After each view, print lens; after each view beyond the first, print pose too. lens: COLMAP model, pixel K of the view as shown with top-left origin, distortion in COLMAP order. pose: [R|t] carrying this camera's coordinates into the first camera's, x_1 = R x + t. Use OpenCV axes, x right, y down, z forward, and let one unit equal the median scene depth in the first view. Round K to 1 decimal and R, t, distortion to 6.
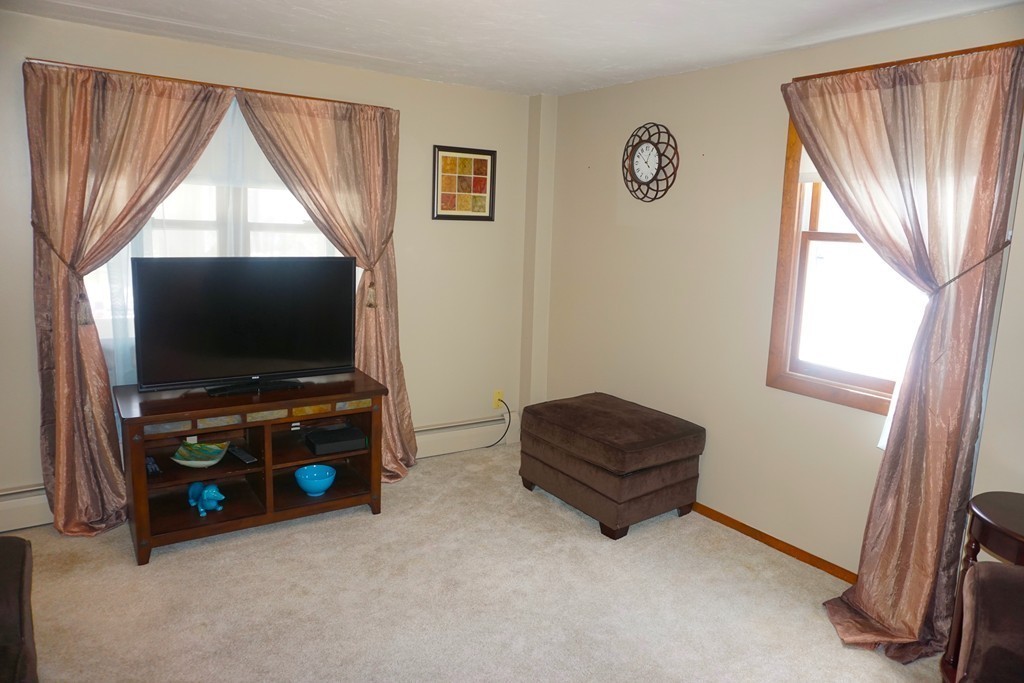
lens RADIAL K [[699.7, 0, 510.7], [0, 699.7, 339.7], [0, 0, 1]] dist [0.001278, 0.011449]
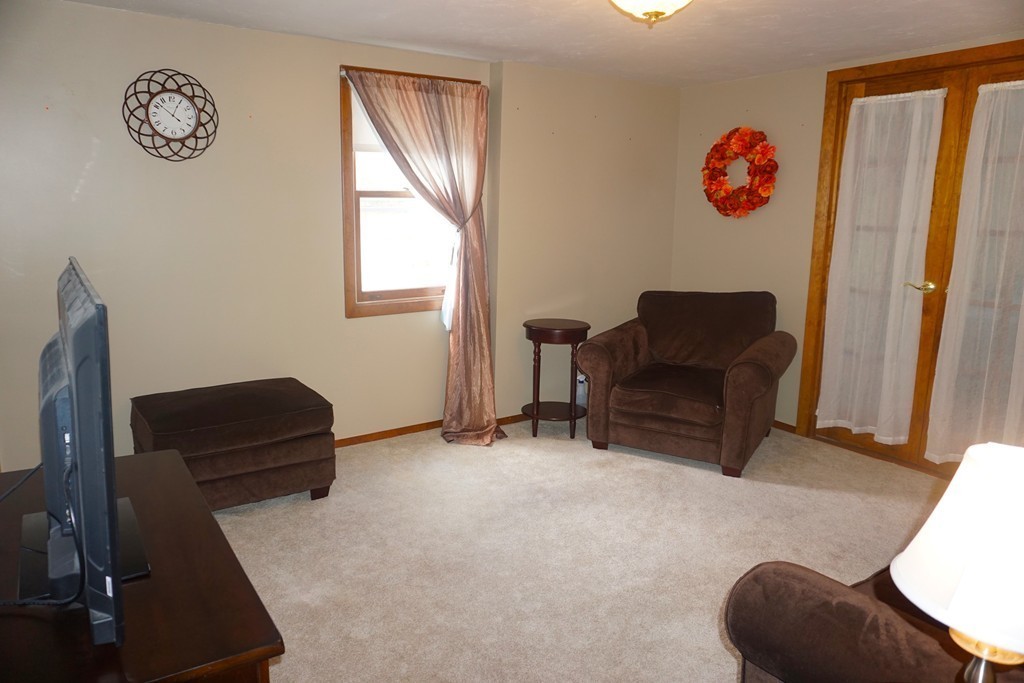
lens RADIAL K [[699.7, 0, 509.5], [0, 699.7, 341.5], [0, 0, 1]] dist [0.001278, 0.011449]
pose [[-0.032184, -0.223440, 0.974186, -0.753118], [0.177189, 0.957977, 0.225576, -0.107834], [-0.983650, 0.179875, 0.008760, 0.641879]]
